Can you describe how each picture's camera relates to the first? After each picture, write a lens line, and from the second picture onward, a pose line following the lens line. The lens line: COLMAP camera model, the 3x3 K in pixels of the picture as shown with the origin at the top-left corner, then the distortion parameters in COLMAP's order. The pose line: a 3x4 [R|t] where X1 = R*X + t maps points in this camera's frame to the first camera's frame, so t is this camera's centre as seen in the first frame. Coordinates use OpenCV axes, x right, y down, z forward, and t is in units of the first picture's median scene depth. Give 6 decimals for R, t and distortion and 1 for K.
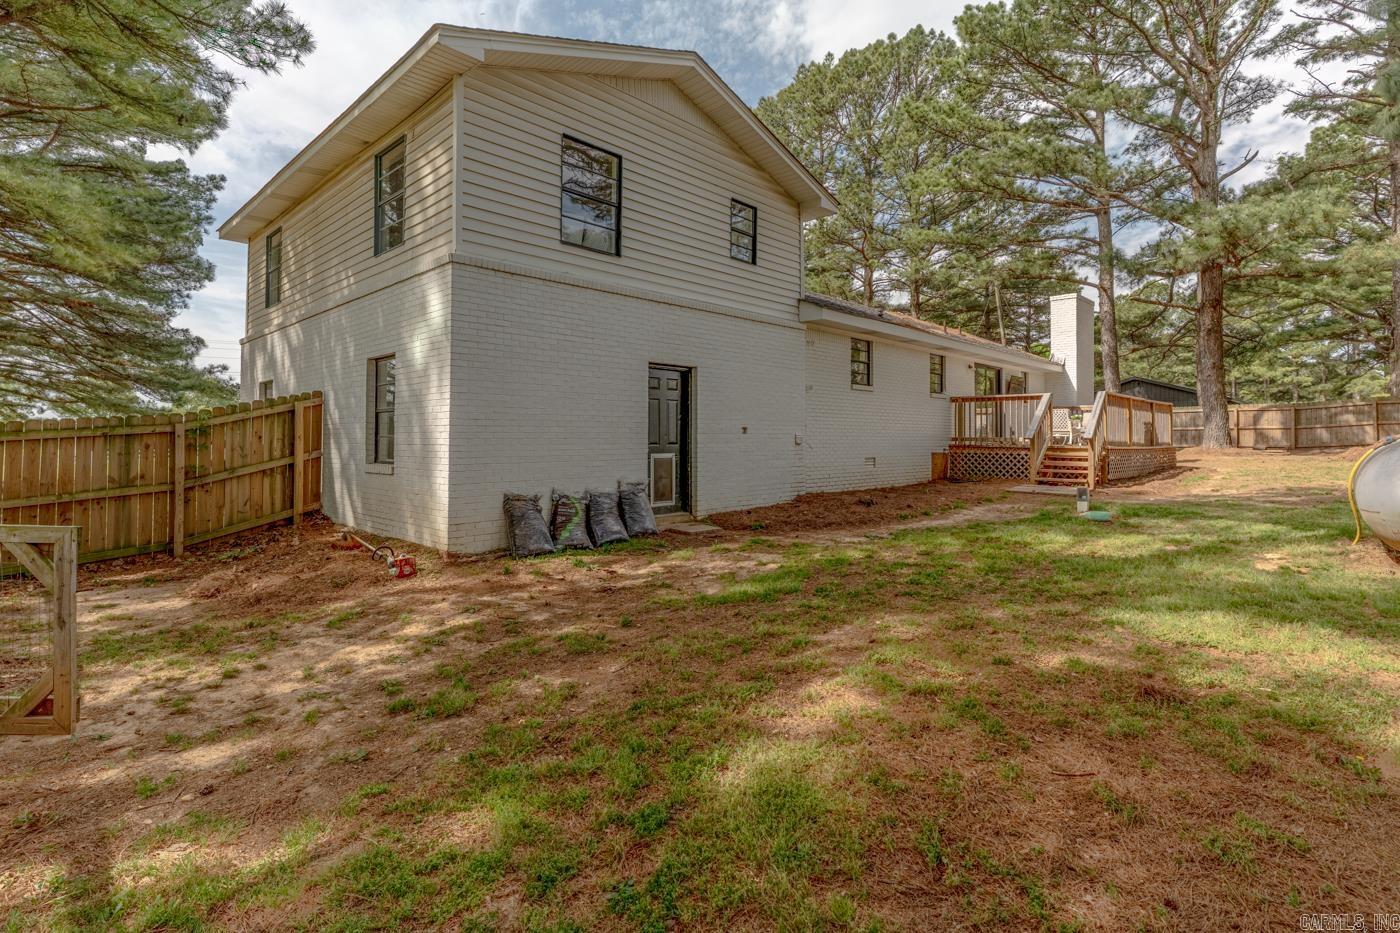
lens RADIAL K [[669.3, 0, 707.1], [0, 669.3, 416.7], [0, 0, 1]] dist [-0.001991, -0.000476]
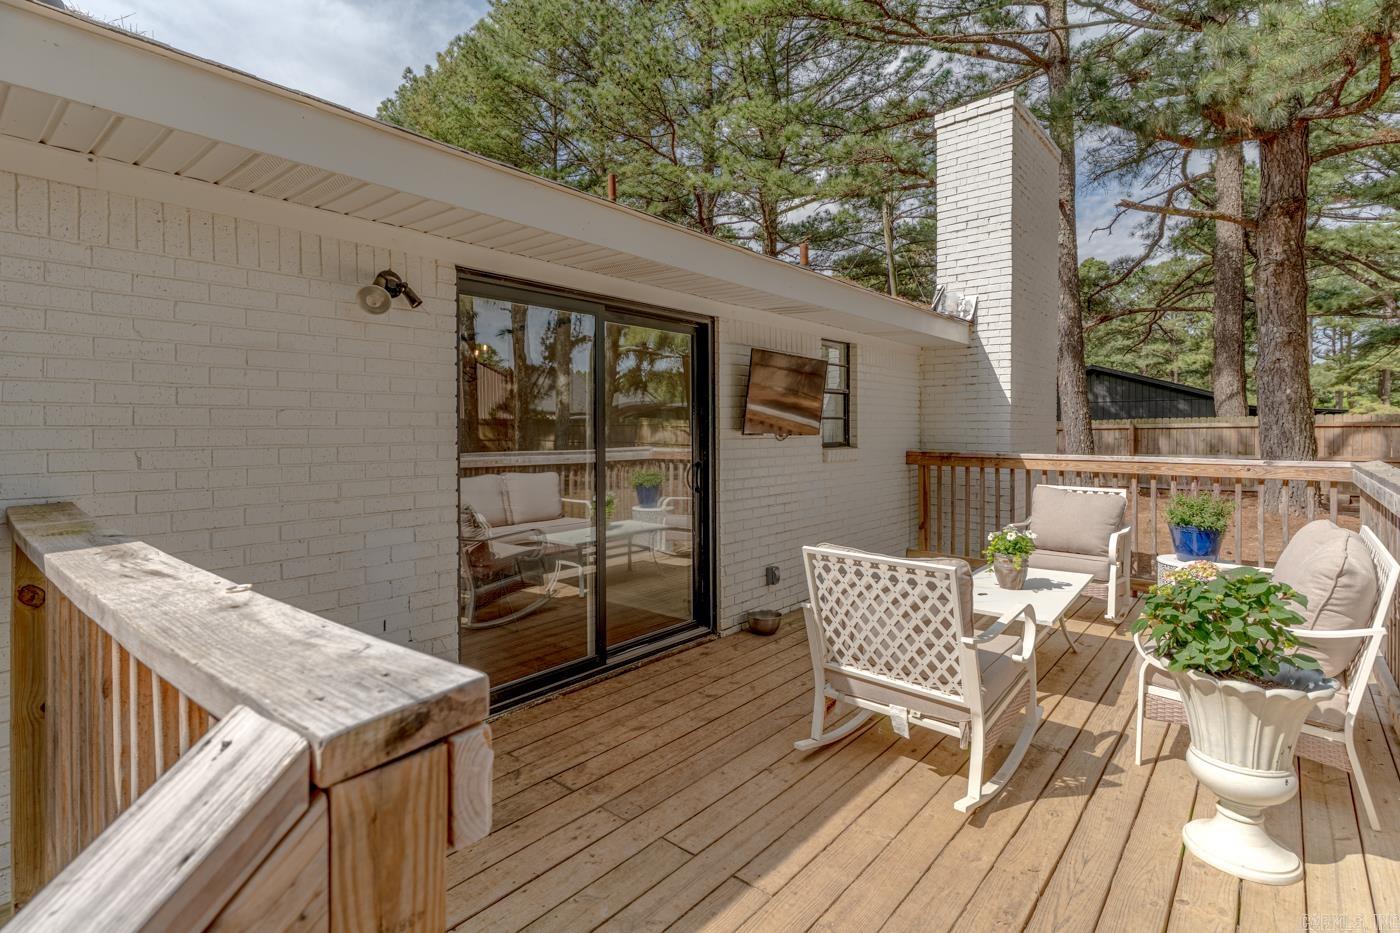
lens RADIAL K [[677.2, 0, 696.0], [0, 677.2, 432.8], [0, 0, 1]] dist [-0.001711, 0.000012]
pose [[0.997265, -0.010820, 0.073114, 0.779372], [0.008378, 0.999399, 0.033625, -0.074539], [-0.073433, -0.032921, 0.996757, 1.416154]]
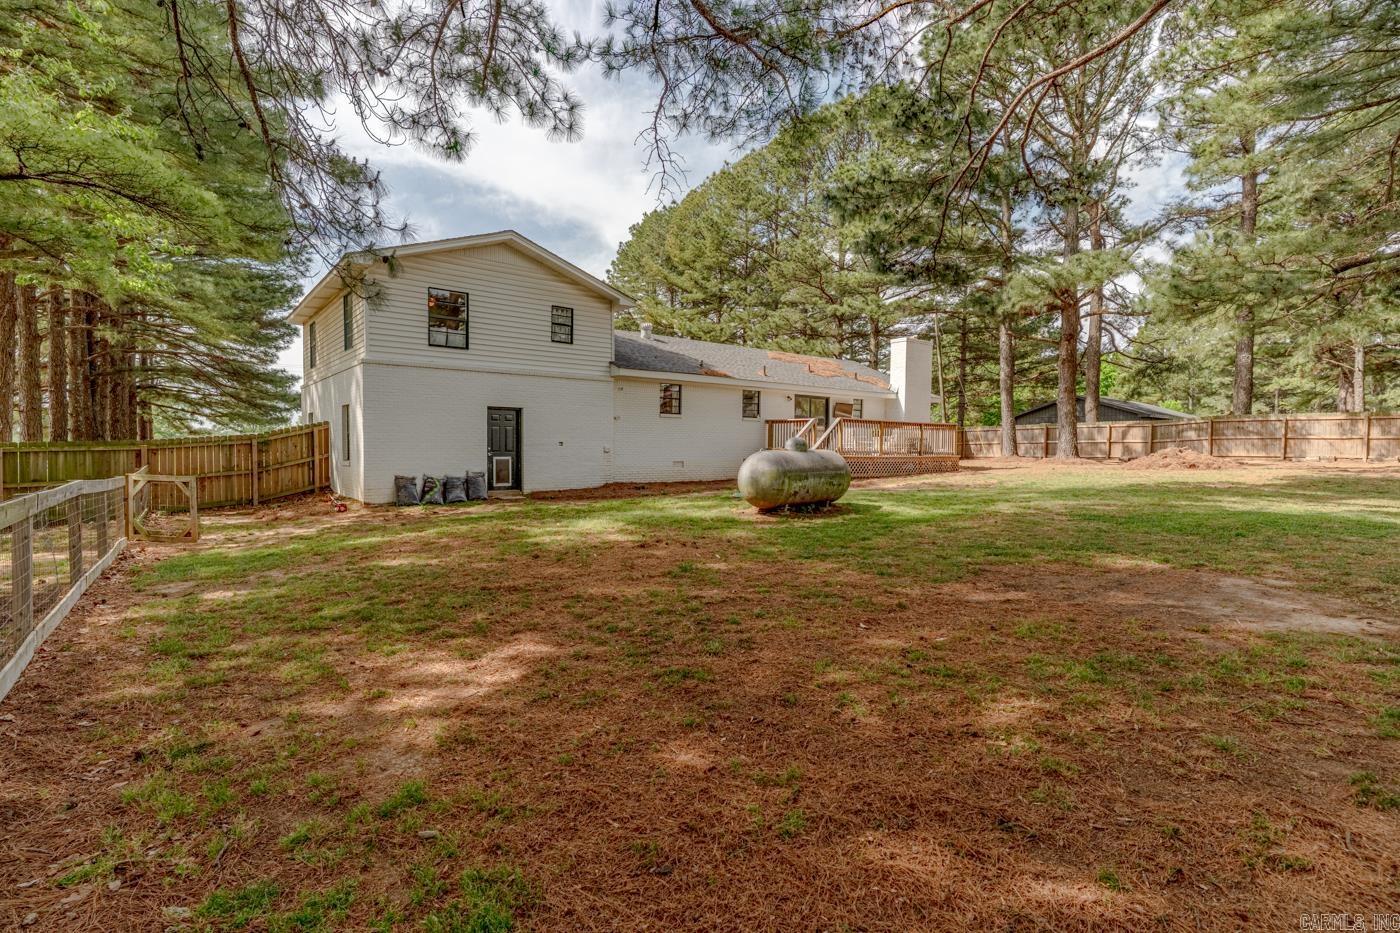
lens RADIAL K [[644.9, 0, 700.0], [0, 644.9, 466.5], [0, 0, 1]] dist [-0.001072, -0.000178]
pose [[0.991473, 0.010610, -0.129881, 0.659820], [-0.002297, 0.997948, 0.063991, -0.029608], [0.130294, -0.063147, 0.989462, -0.616879]]
